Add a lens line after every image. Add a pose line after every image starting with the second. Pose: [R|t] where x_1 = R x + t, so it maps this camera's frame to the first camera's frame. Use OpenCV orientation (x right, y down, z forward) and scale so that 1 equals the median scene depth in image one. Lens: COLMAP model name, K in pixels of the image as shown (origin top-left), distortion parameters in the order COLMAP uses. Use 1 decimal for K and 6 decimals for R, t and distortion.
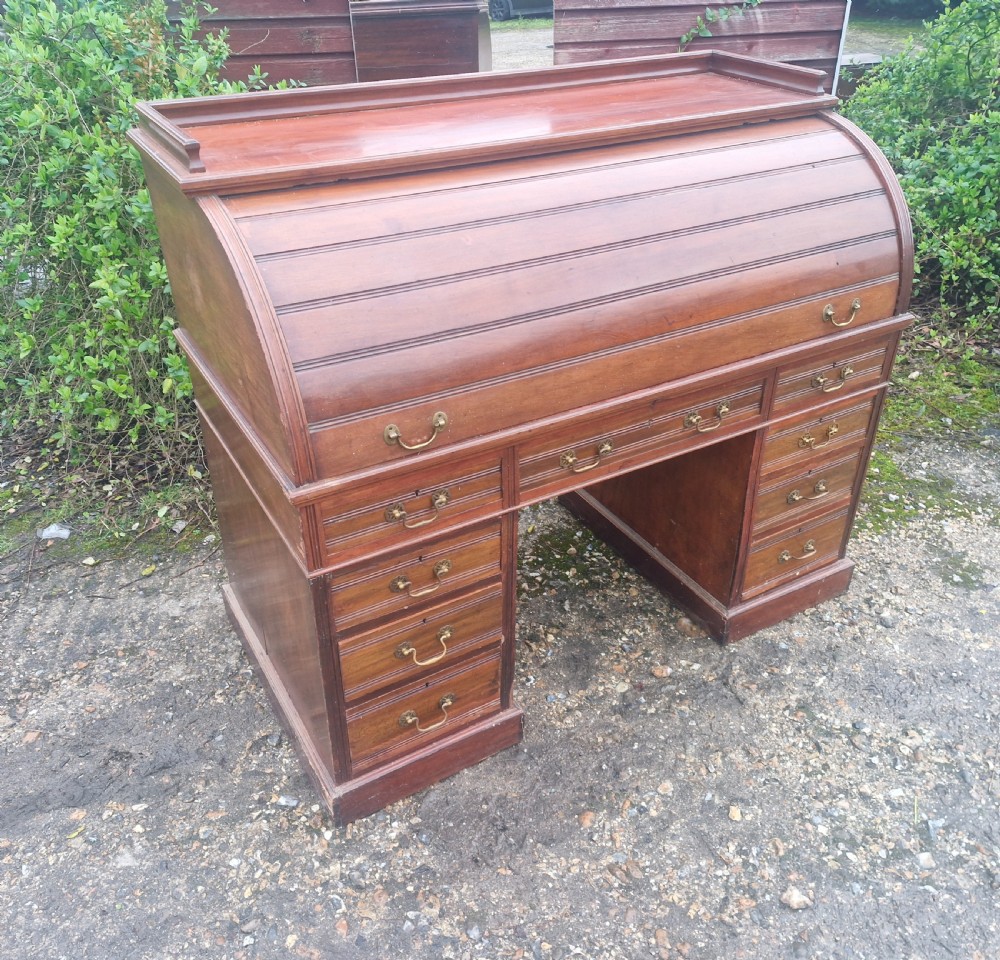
lens RADIAL K [[854.7, 0, 513.8], [0, 854.7, 481.3], [0, 0, 1]] dist [0.122451, -0.164255]
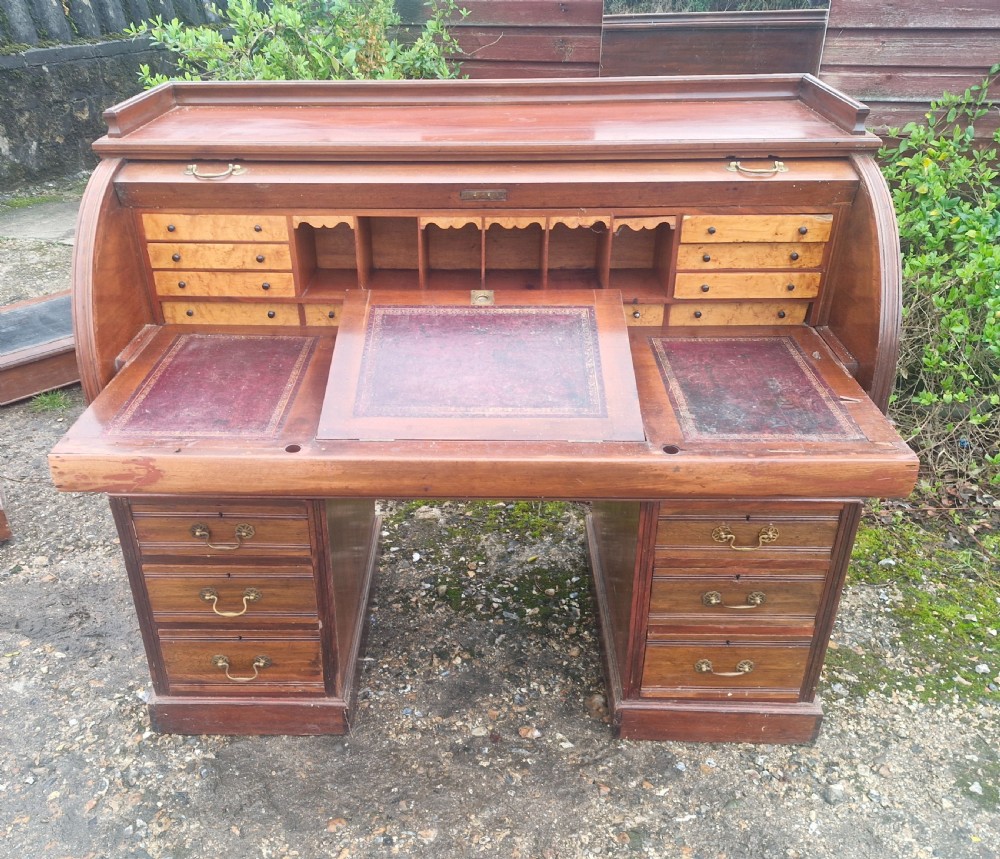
lens RADIAL K [[875.5, 0, 475.4], [0, 875.5, 496.1], [0, 0, 1]] dist [0.098400, -0.113278]
pose [[0.850653, 0.275293, -0.447887, 0.515834], [-0.279701, 0.958345, 0.057820, -0.067215], [0.445148, 0.076089, 0.892218, 0.123792]]
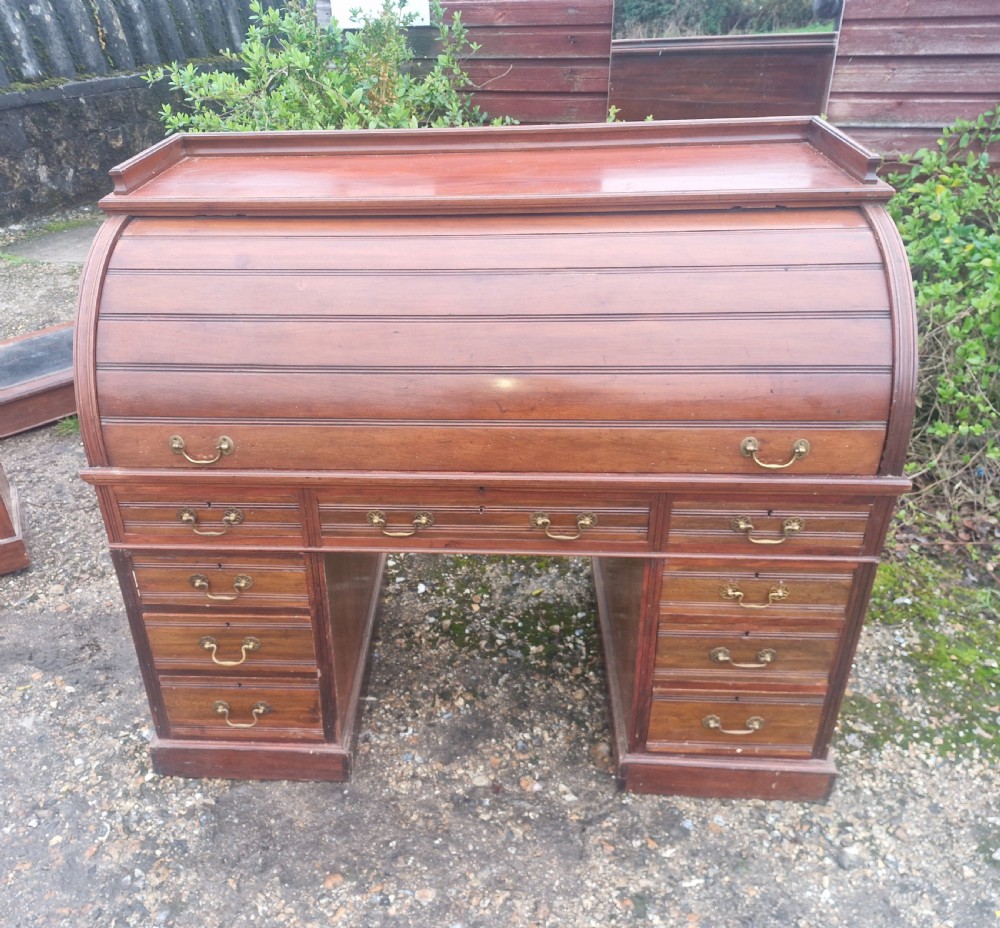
lens RADIAL K [[846.5, 0, 451.9], [0, 846.5, 472.4], [0, 0, 1]] dist [0.074641, -0.082197]
pose [[0.827406, 0.269214, -0.492872, 0.494780], [-0.281200, 0.958274, 0.051361, -0.125237], [0.486133, 0.096100, 0.868585, 0.164669]]
